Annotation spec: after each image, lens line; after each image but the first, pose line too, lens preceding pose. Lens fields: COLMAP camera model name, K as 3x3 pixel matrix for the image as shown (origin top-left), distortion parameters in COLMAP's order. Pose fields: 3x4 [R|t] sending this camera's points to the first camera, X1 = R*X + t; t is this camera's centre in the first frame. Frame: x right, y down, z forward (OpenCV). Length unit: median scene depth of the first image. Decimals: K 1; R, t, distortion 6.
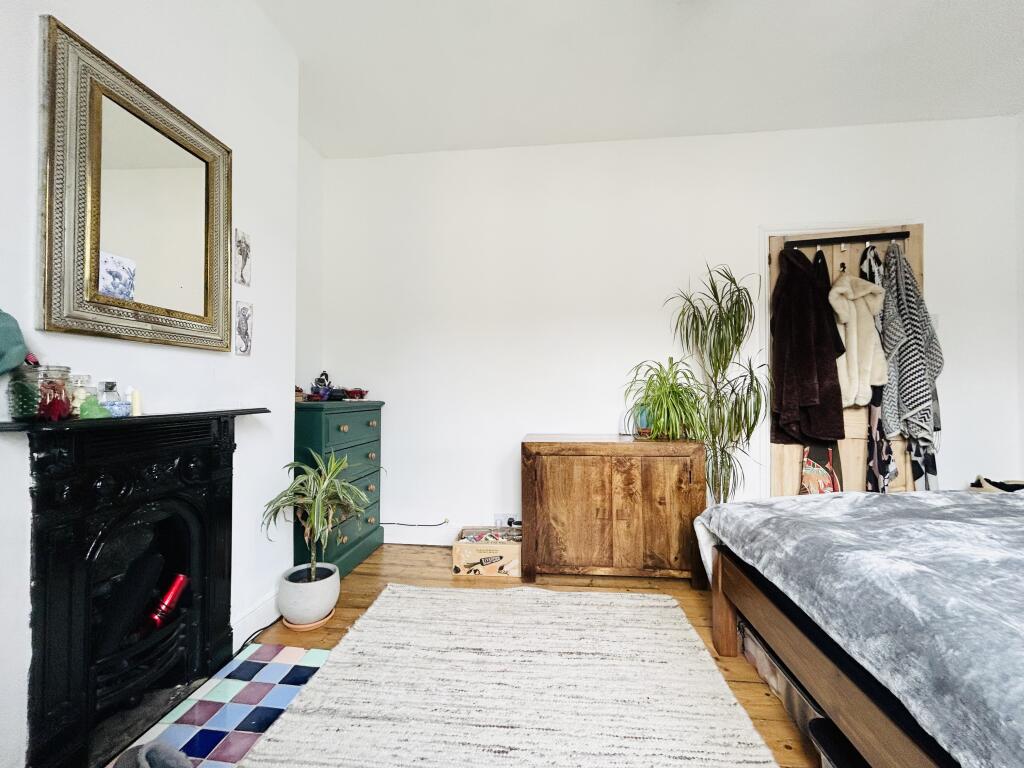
lens RADIAL K [[413.7, 0, 511.0], [0, 413.7, 384.2], [0, 0, 1]] dist [-0.002592, 0.000383]
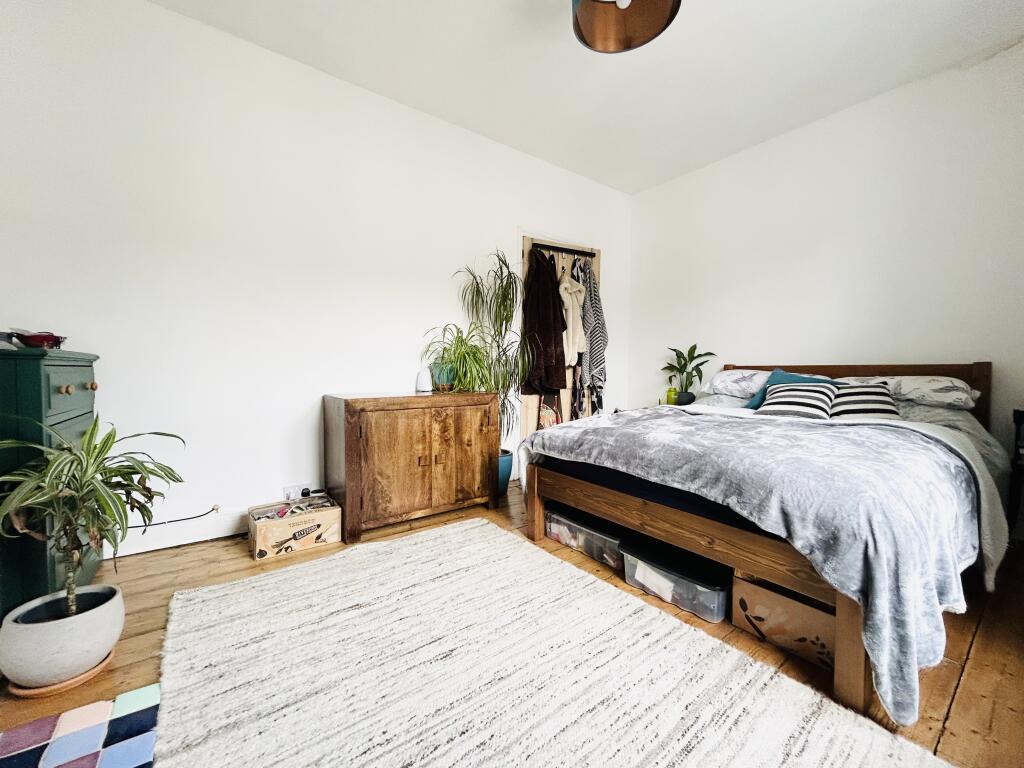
lens RADIAL K [[413.7, 0, 514.4], [0, 413.7, 384.7], [0, 0, 1]] dist [-0.002592, 0.000383]
pose [[0.734304, -0.017986, 0.678583, -0.330799], [-0.021383, 0.998540, 0.049605, 0.052778], [-0.678484, -0.050935, 0.732847, 0.050813]]
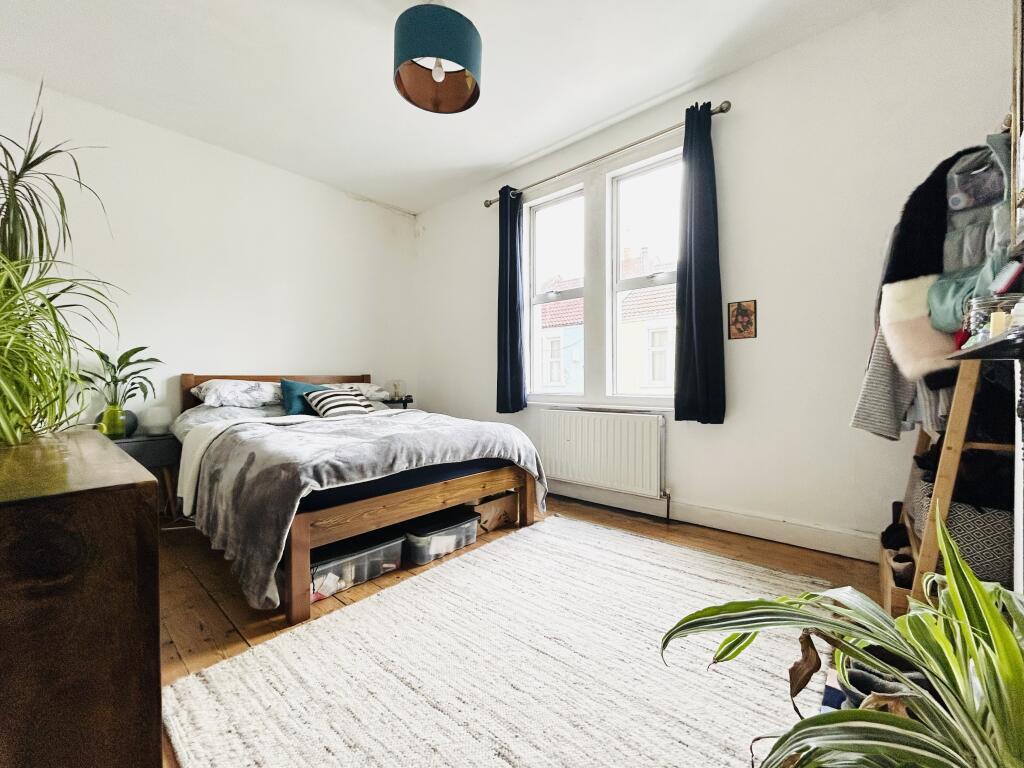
lens RADIAL K [[413.7, 0, 508.0], [0, 413.7, 383.8], [0, 0, 1]] dist [-0.002592, 0.000383]
pose [[-0.812211, 0.002580, 0.583359, -0.322562], [-0.004137, 0.999940, -0.010183, 0.078671], [-0.583350, -0.010684, -0.812151, 1.093317]]
